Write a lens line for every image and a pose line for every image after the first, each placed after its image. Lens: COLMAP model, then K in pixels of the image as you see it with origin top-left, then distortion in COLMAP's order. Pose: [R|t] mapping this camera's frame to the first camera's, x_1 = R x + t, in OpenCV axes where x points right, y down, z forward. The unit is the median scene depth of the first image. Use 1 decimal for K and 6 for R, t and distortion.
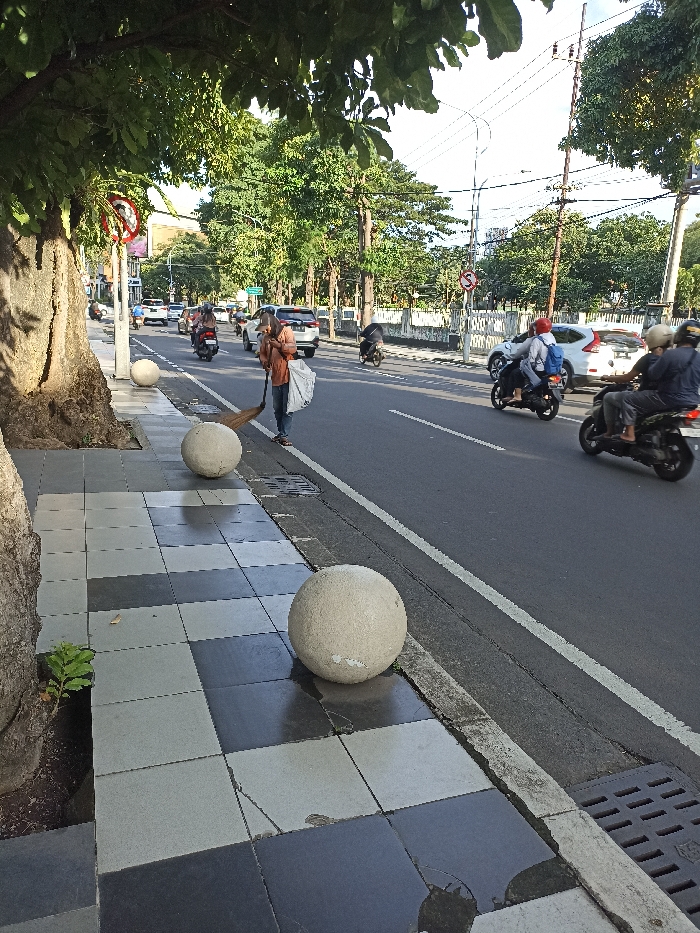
lens RADIAL K [[678.4, 0, 352.5], [0, 678.4, 466.4], [0, 0, 1]] dist [0.035096, -0.018661]
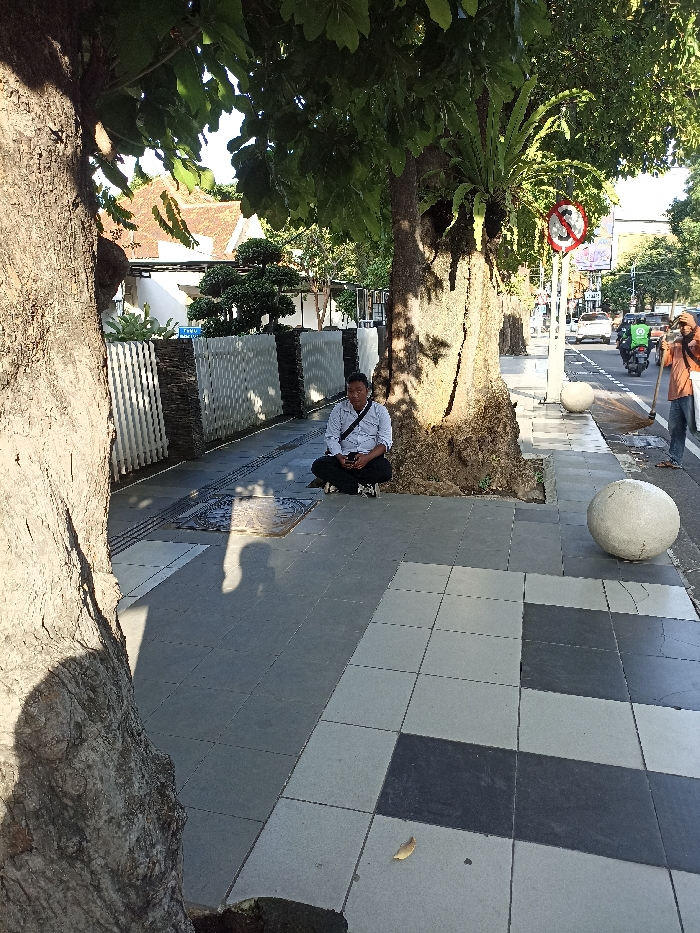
lens RADIAL K [[678.4, 0, 351.6], [0, 678.4, 470.2], [0, 0, 1]] dist [0.035096, -0.018661]
pose [[0.802007, 0.053884, -0.594879, -0.018409], [-0.063061, 0.997995, 0.005380, -0.043949], [0.593976, 0.033199, 0.803797, 0.193073]]
